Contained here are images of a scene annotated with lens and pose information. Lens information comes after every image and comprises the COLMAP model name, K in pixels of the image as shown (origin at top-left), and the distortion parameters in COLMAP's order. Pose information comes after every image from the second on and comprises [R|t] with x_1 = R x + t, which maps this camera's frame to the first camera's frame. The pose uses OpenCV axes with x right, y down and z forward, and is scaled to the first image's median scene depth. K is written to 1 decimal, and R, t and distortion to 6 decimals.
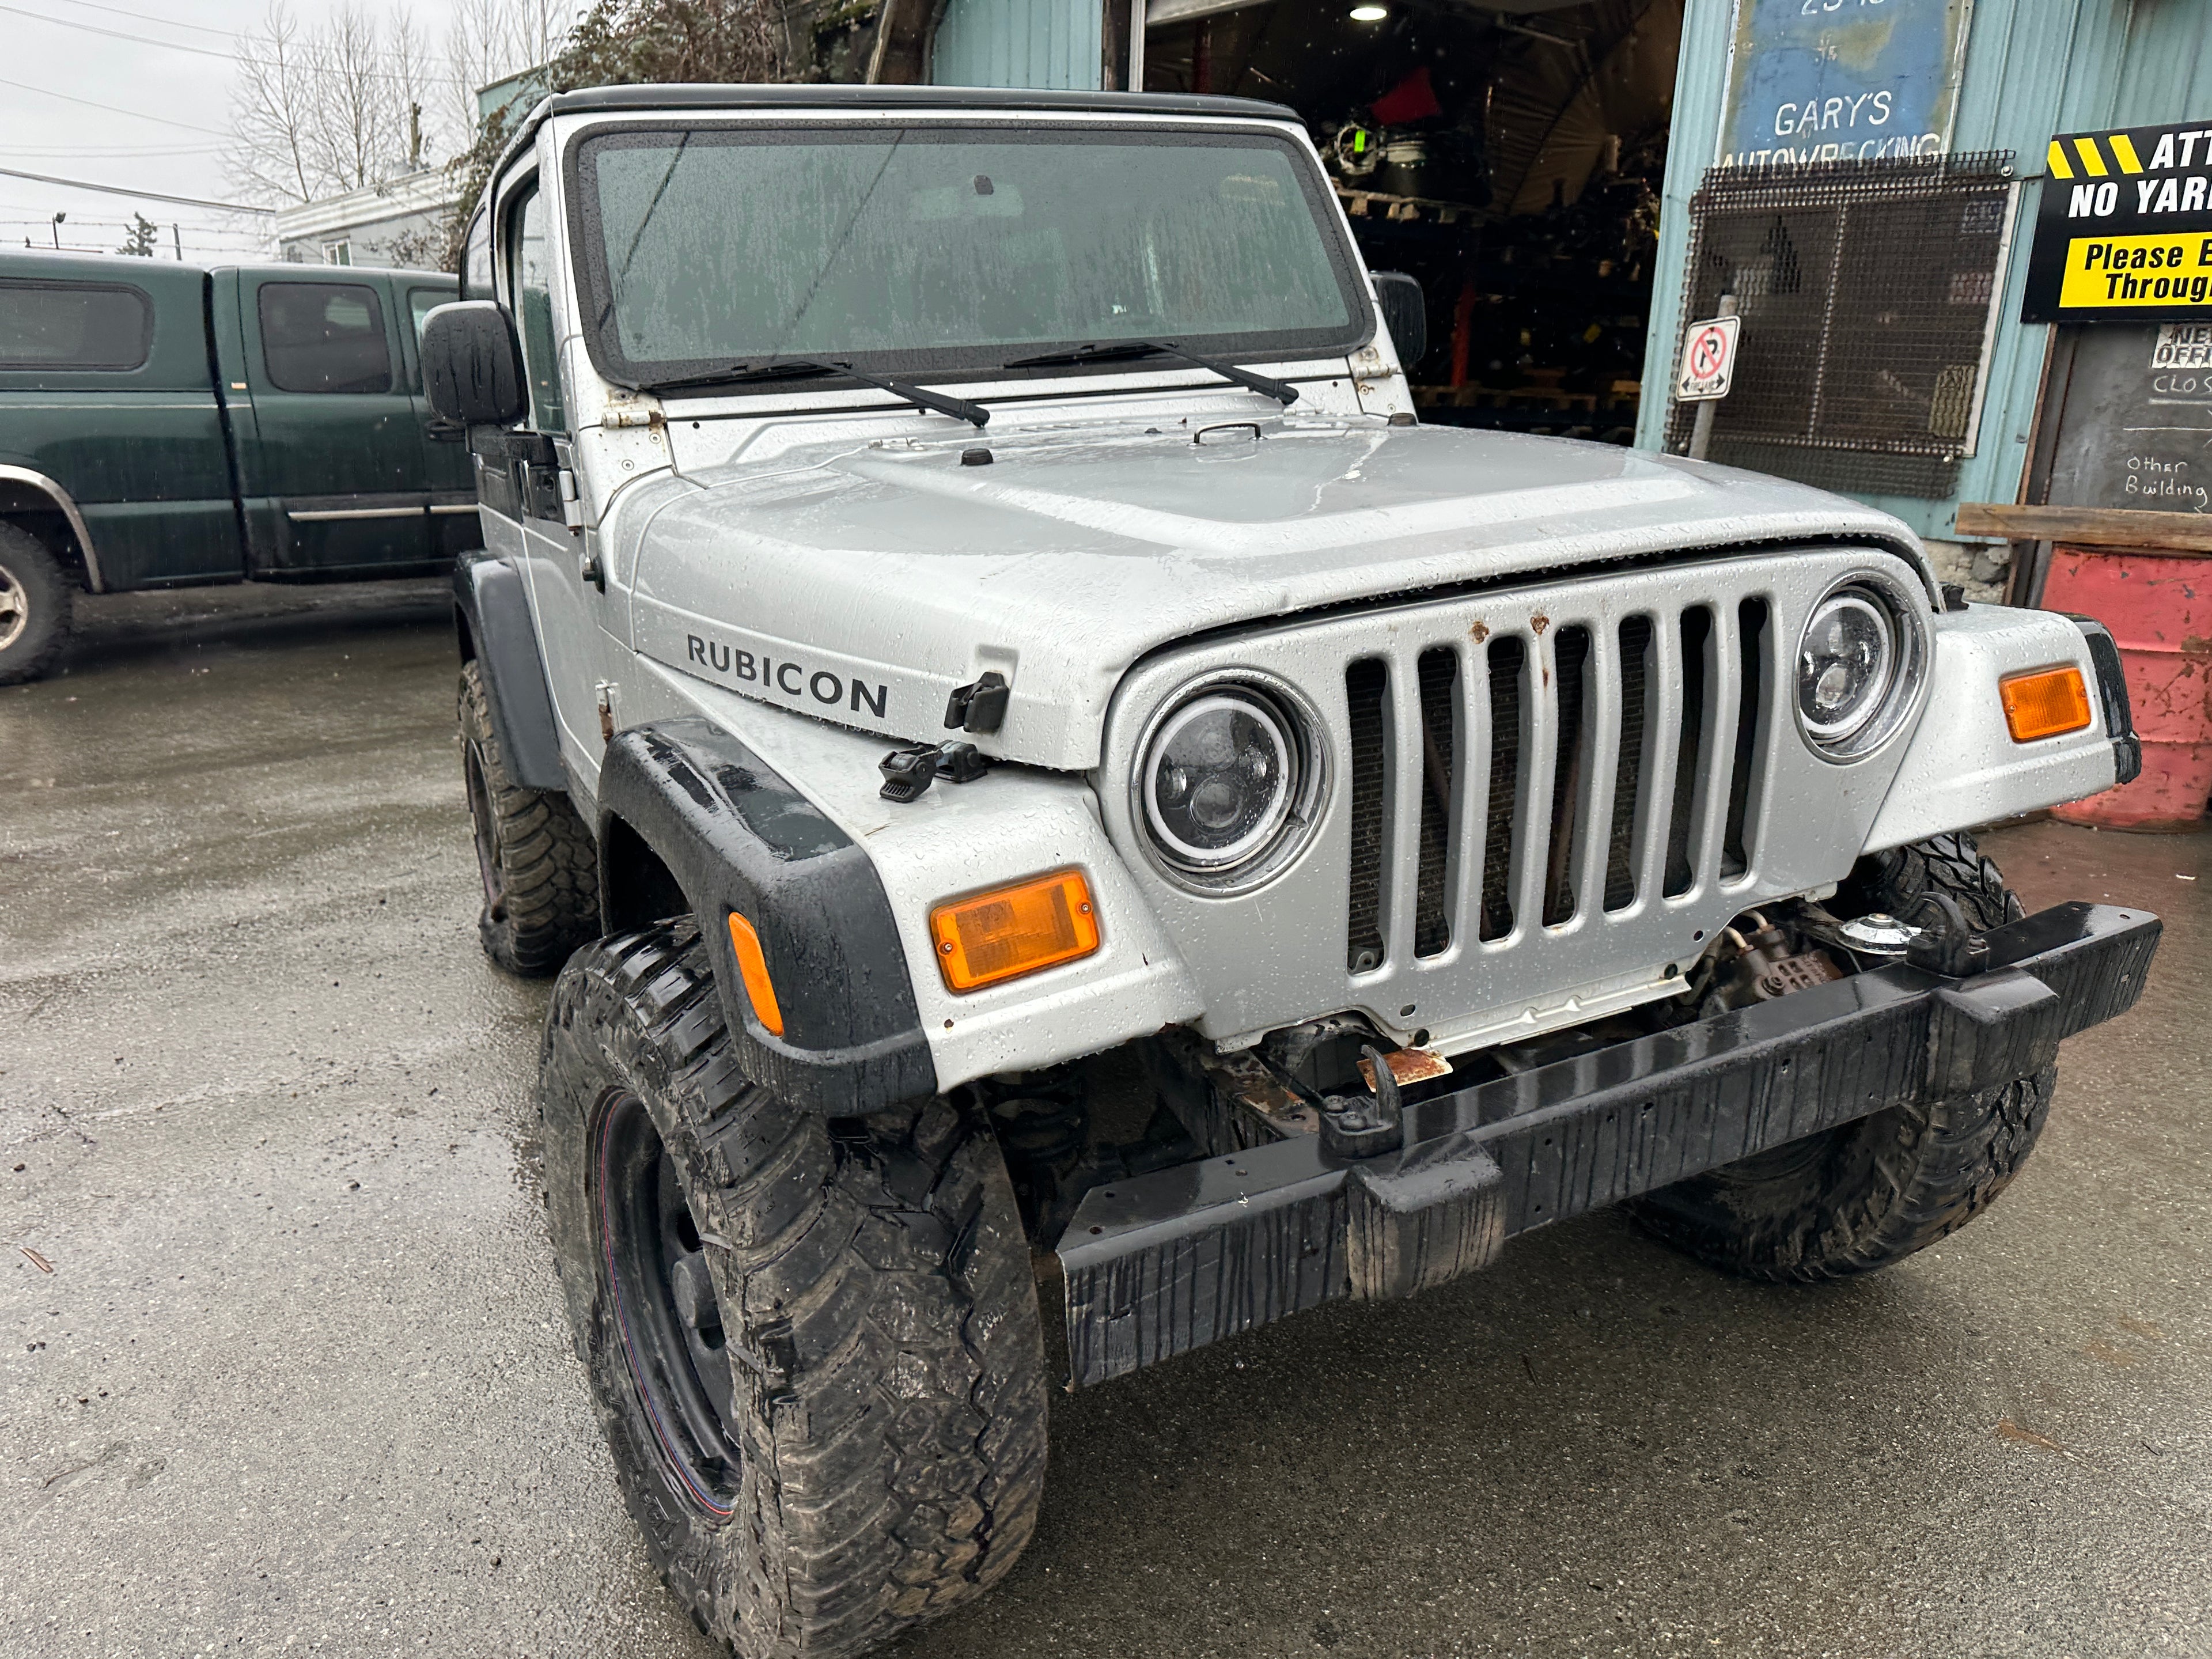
lens RADIAL K [[1563.9, 0, 1107.8], [0, 1563.9, 835.4], [0, 0, 1]] dist [0.028413, -0.025401]
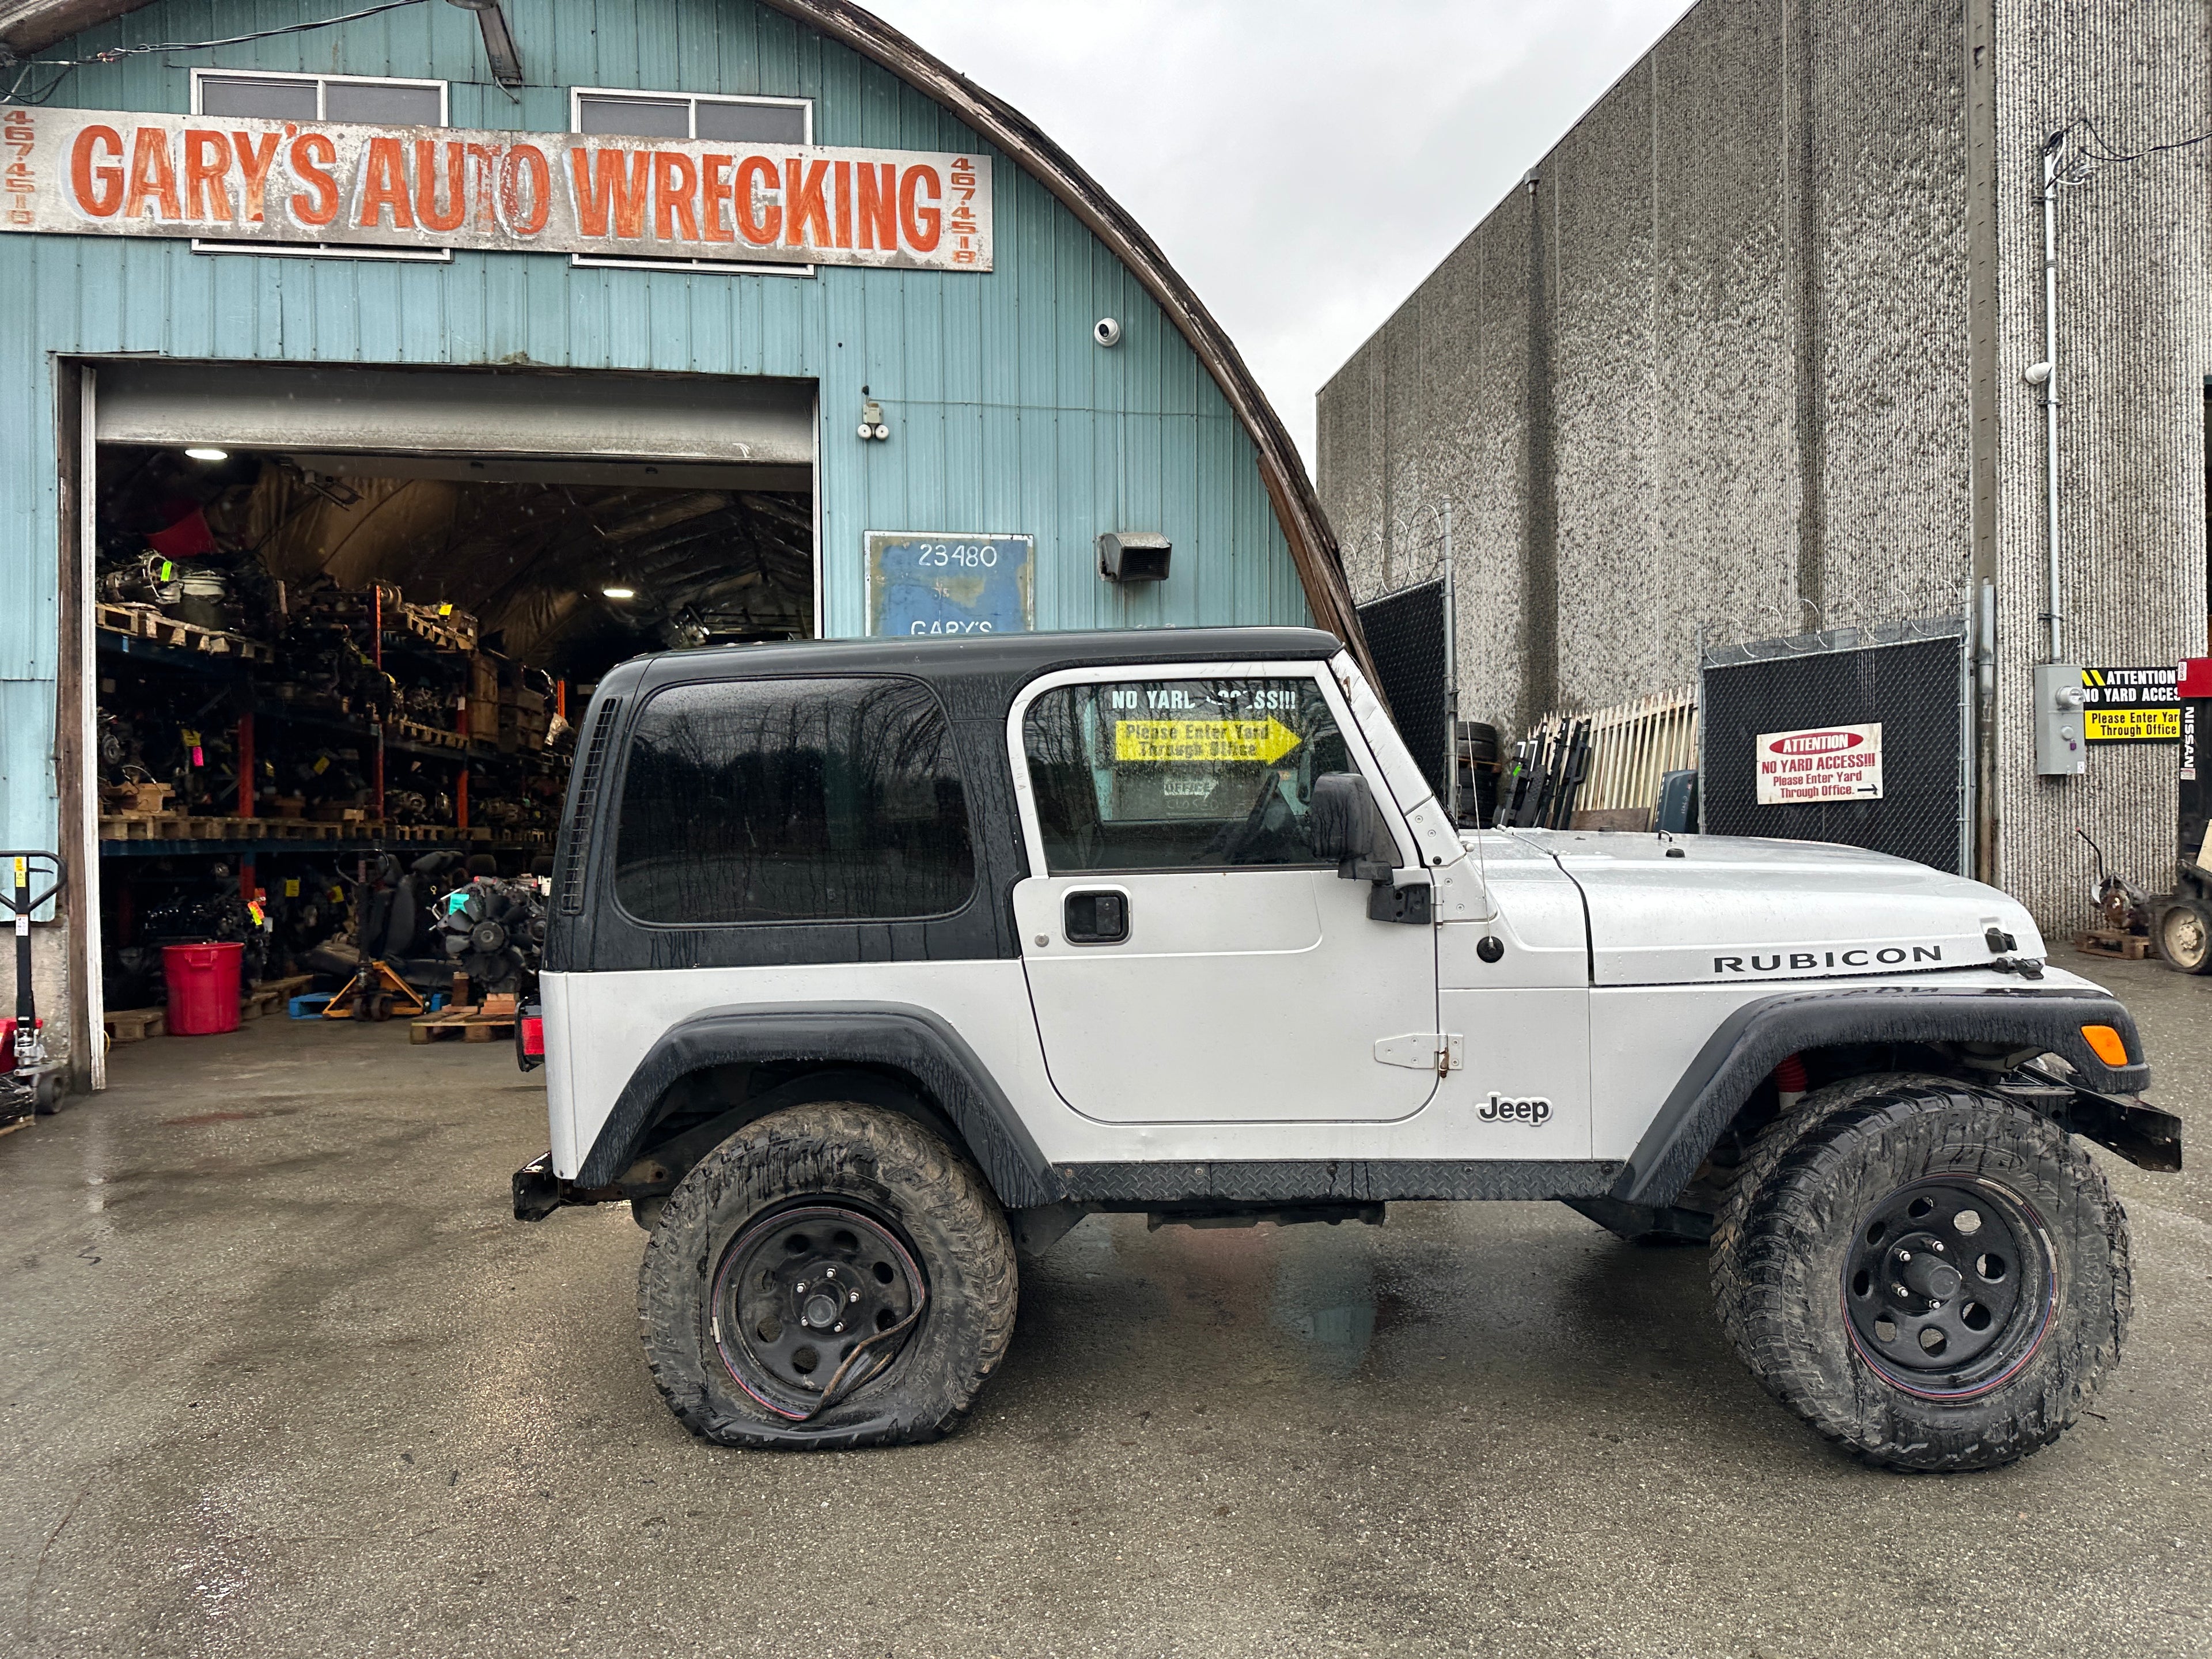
lens RADIAL K [[1563.9, 0, 1107.8], [0, 1563.9, 835.4], [0, 0, 1]] dist [0.028413, -0.025401]
pose [[0.508584, -0.037019, 0.860216, -1.421822], [0.257624, 0.959847, -0.111008, -0.161811], [-0.821567, 0.278069, 0.497700, 0.440834]]
